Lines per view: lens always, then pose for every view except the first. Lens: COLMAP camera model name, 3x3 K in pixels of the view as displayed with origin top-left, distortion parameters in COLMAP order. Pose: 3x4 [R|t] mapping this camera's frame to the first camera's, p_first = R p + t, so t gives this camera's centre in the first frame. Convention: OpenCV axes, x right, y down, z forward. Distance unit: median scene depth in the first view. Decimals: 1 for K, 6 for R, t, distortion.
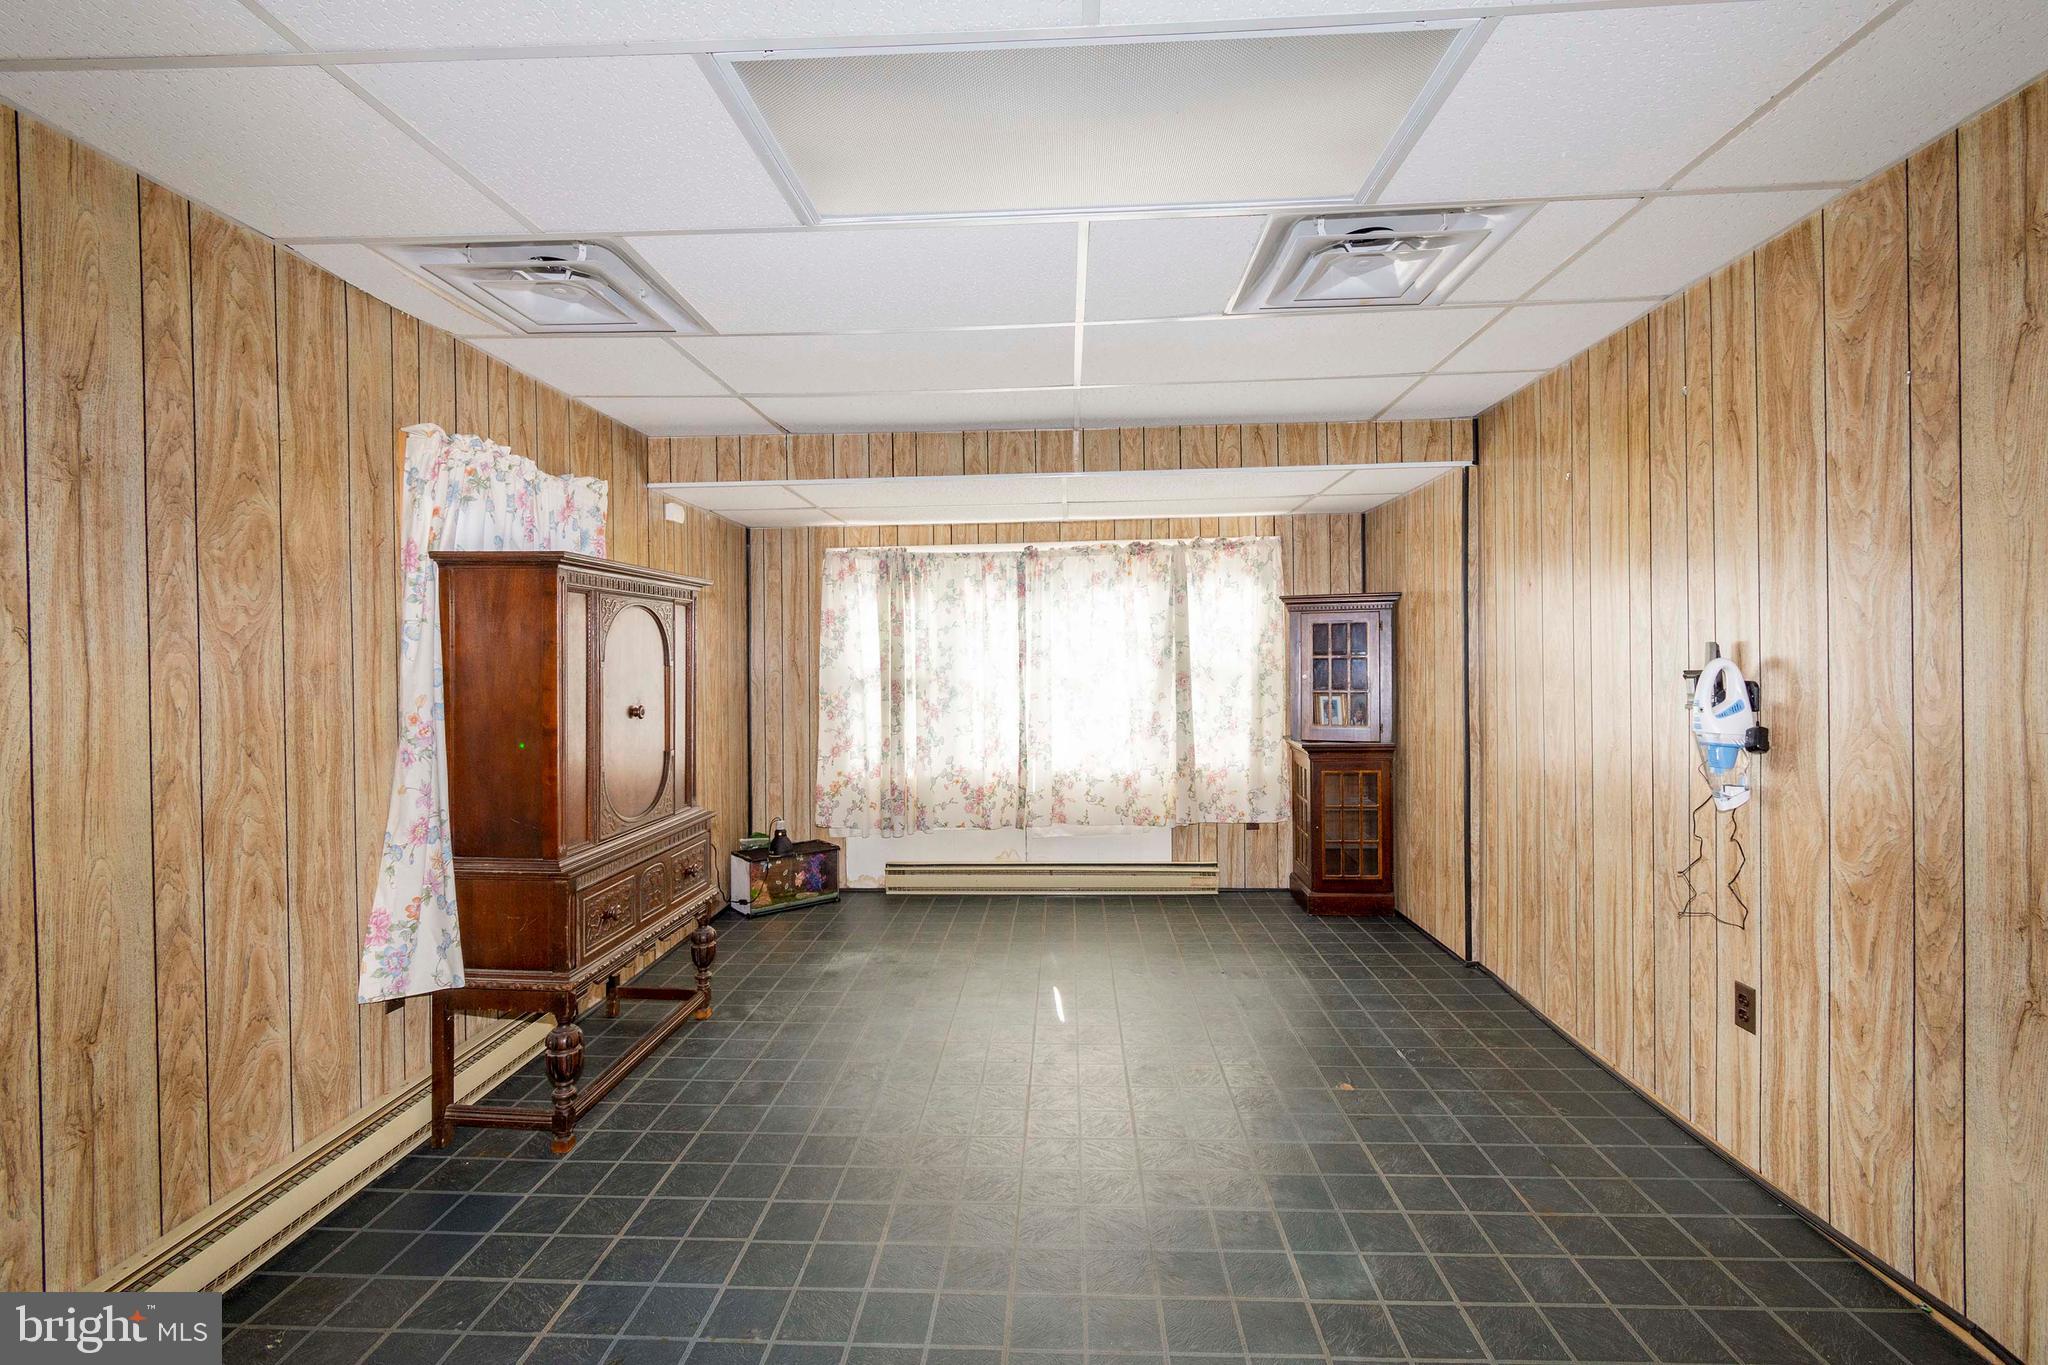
lens RADIAL K [[905.6, 0, 1029.1], [0, 905.6, 670.2], [0, 0, 1]] dist [0.004783, -0.001833]
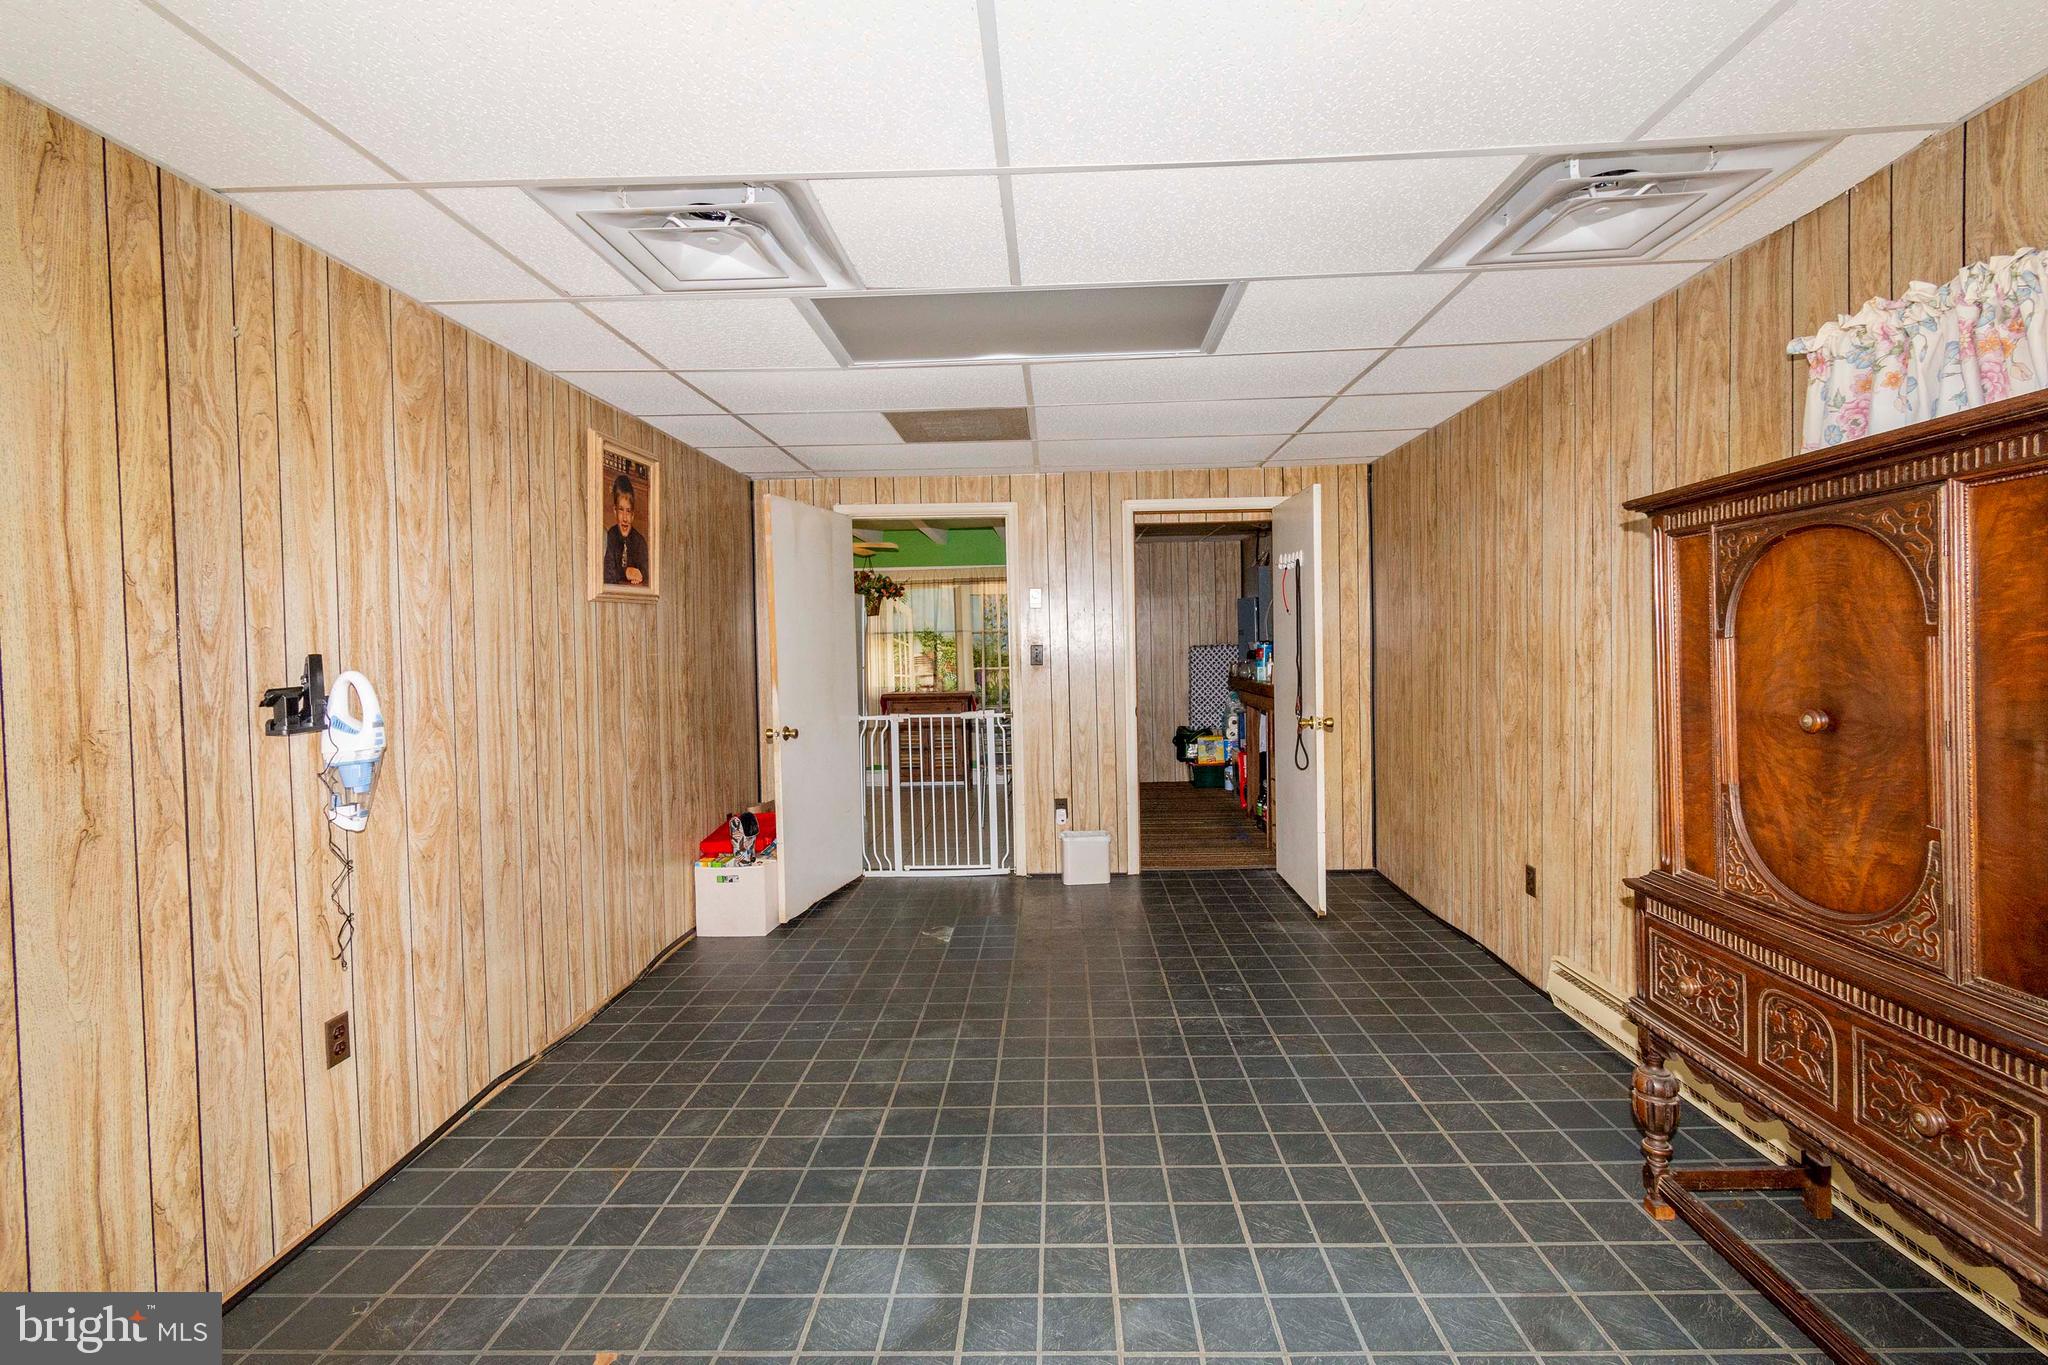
lens RADIAL K [[905.6, 0, 1029.1], [0, 905.6, 670.2], [0, 0, 1]] dist [0.004783, -0.001833]
pose [[-0.999390, 0.034074, -0.007646, 0.066496], [0.033761, 0.998714, 0.037828, -0.028111], [0.008925, 0.037547, -0.999255, 2.114953]]
